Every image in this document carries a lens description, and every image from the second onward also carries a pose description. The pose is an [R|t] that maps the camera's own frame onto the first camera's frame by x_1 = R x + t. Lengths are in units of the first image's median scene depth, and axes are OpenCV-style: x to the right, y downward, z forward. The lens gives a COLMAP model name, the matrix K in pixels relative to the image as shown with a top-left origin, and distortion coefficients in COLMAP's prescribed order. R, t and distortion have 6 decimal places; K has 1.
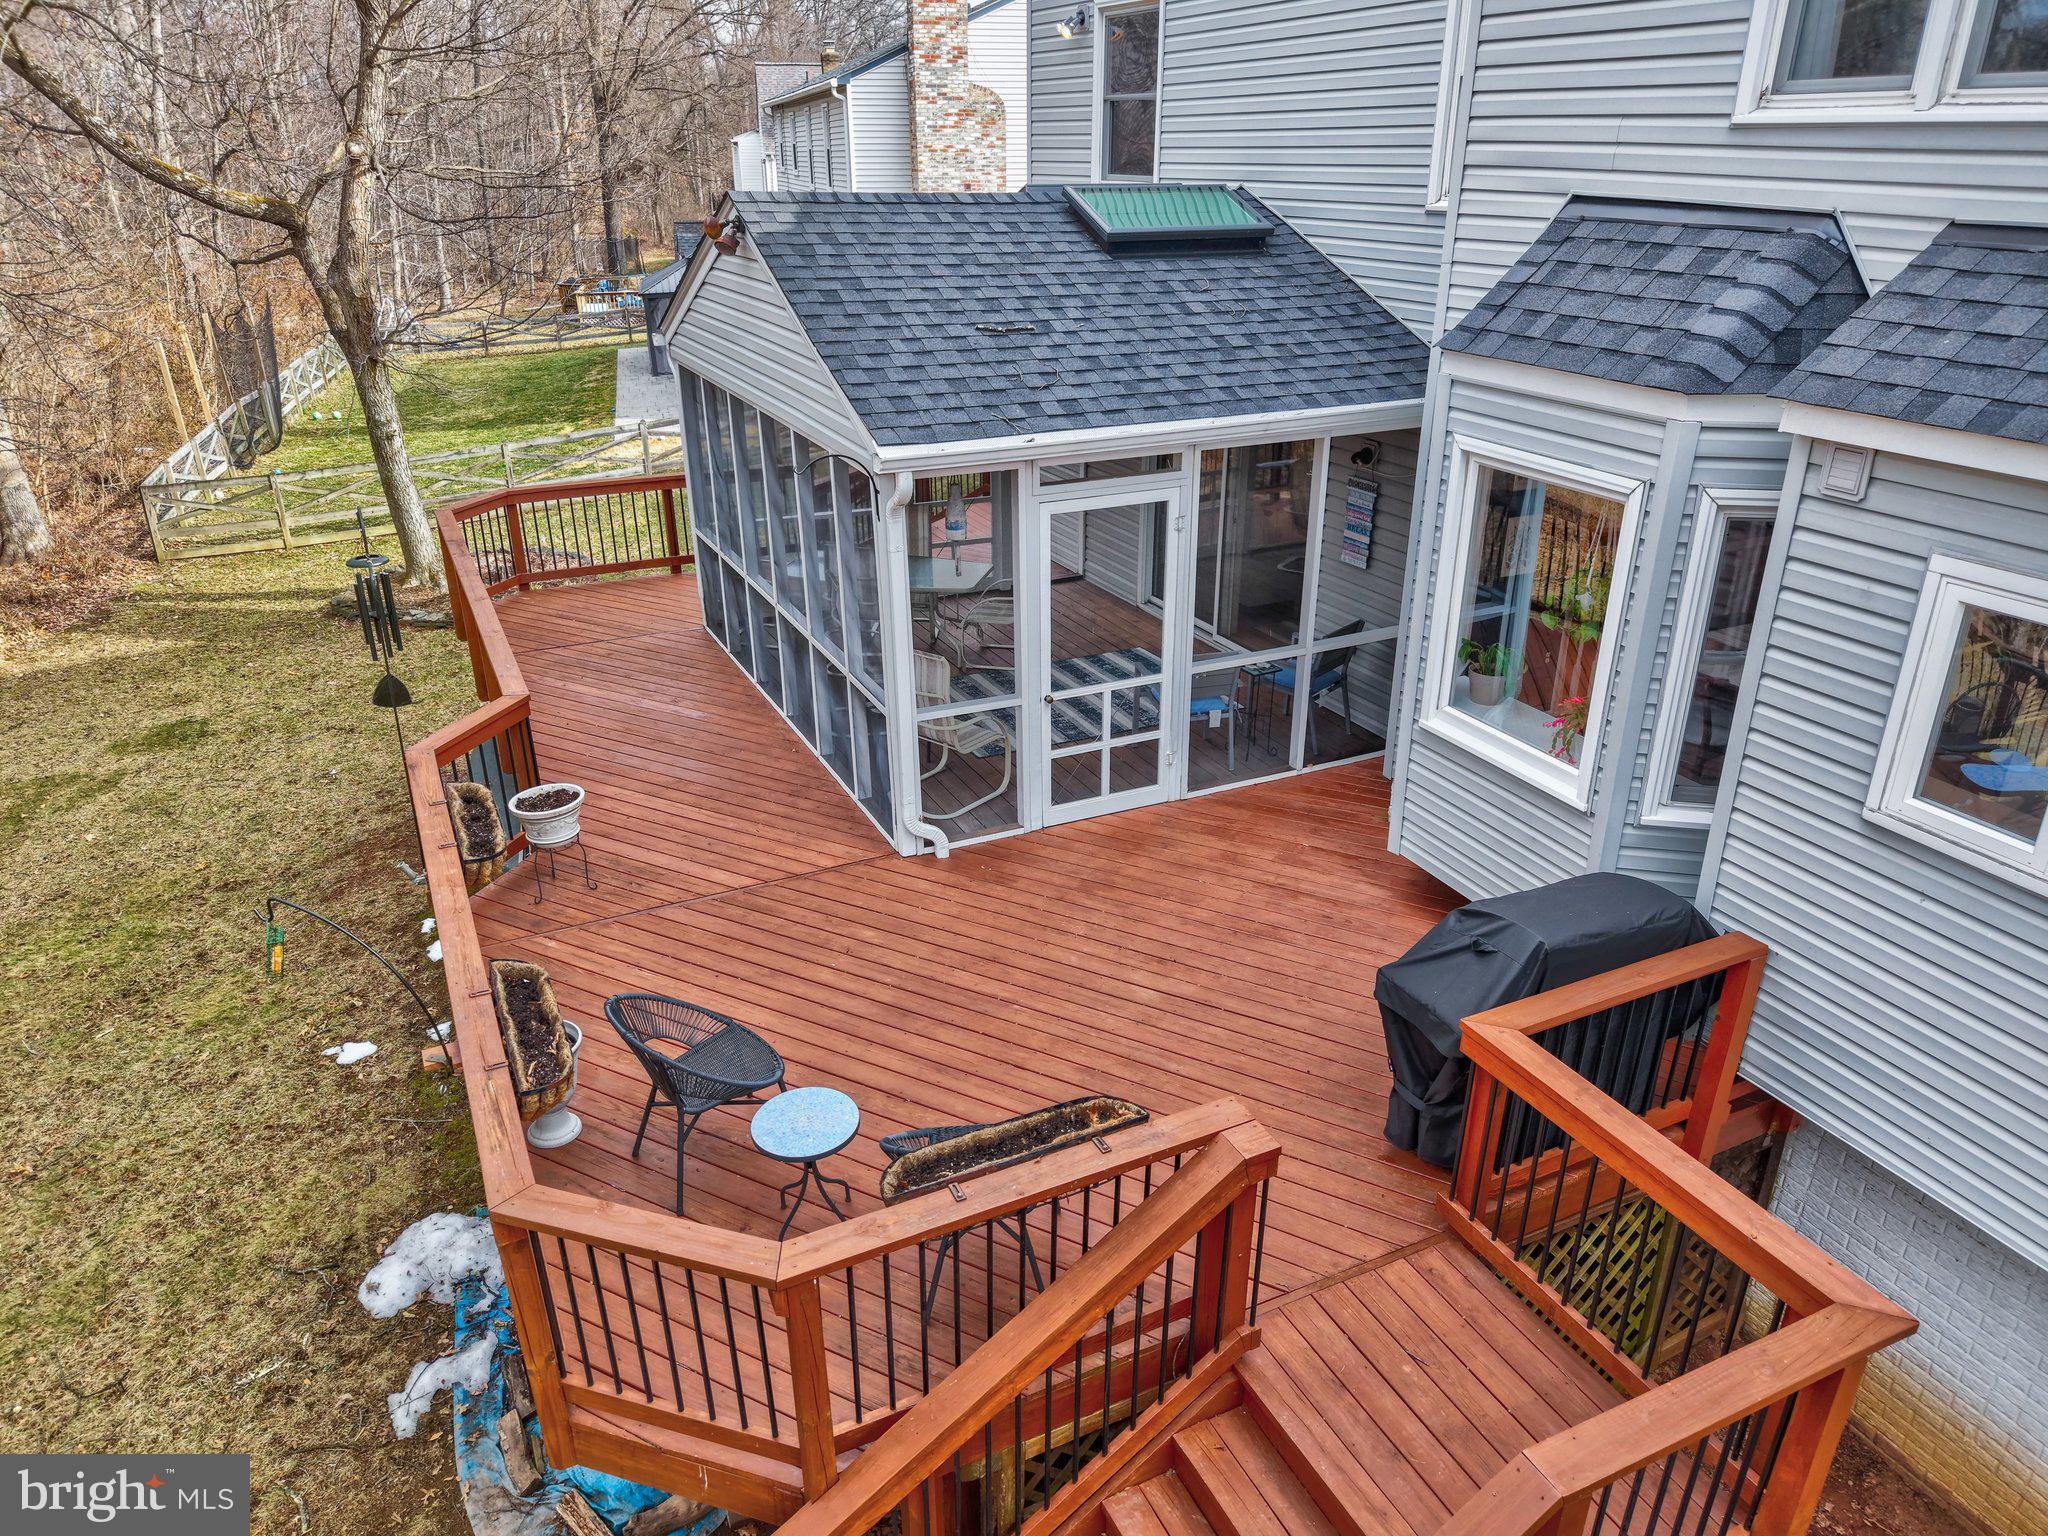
lens RADIAL K [[1381.6, 0, 1023.8], [0, 1381.6, 763.3], [0, 0, 1]] dist [0.027637, -0.007752]
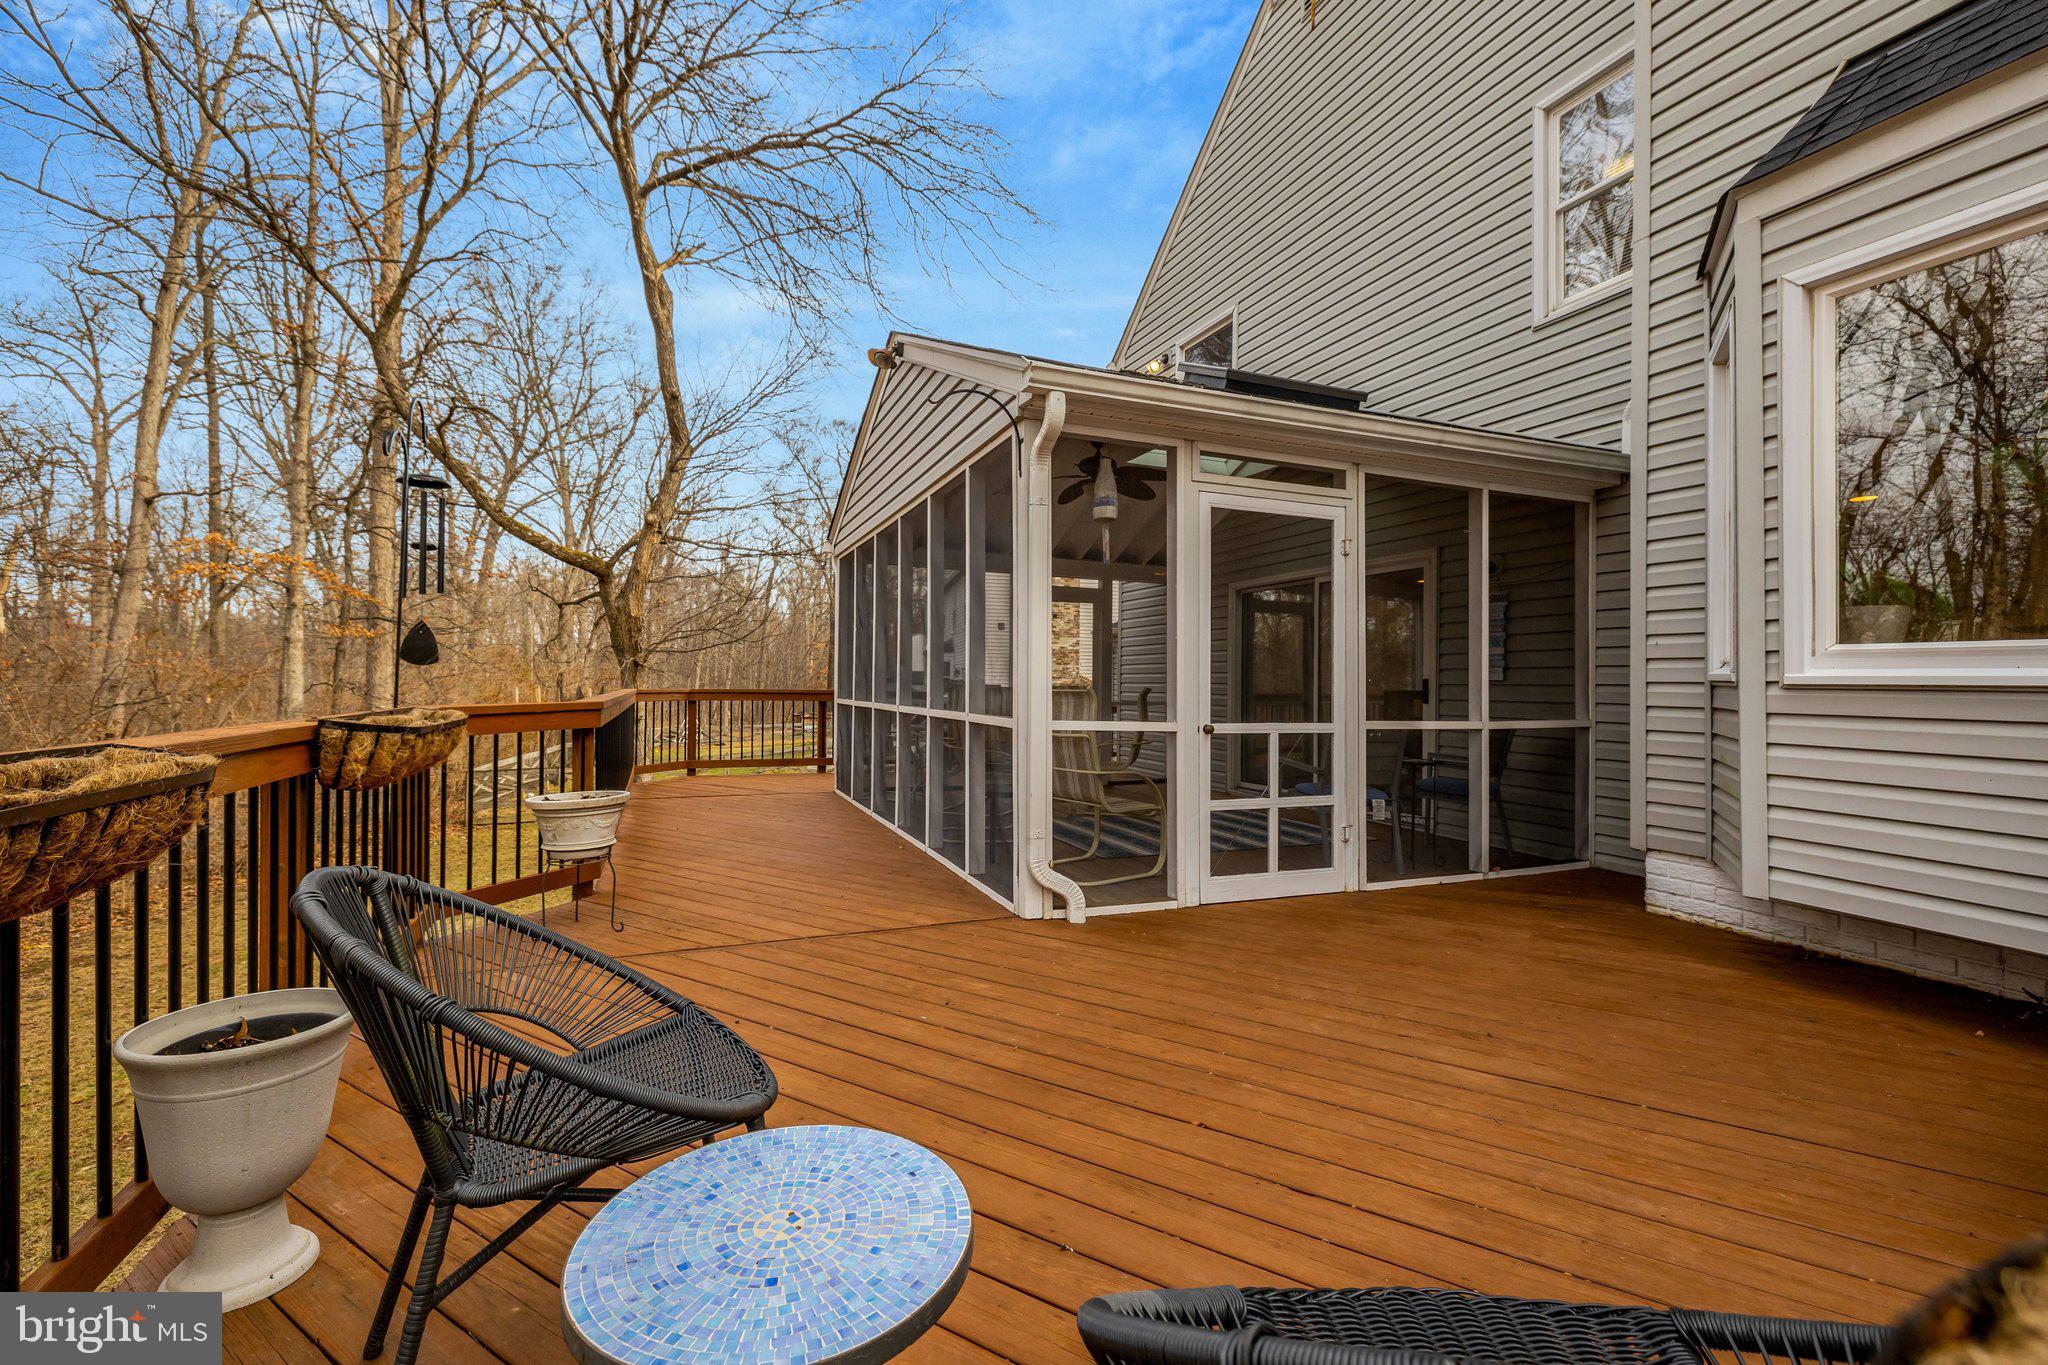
lens RADIAL K [[870.6, 0, 1020.9], [0, 870.6, 673.5], [0, 0, 1]] dist [-0.000689, 0.000018]
pose [[0.997898, 0.010429, -0.063953, -0.060914], [-0.036156, 0.908651, -0.415989, 0.143602], [0.053772, 0.417427, 0.907118, 0.508498]]
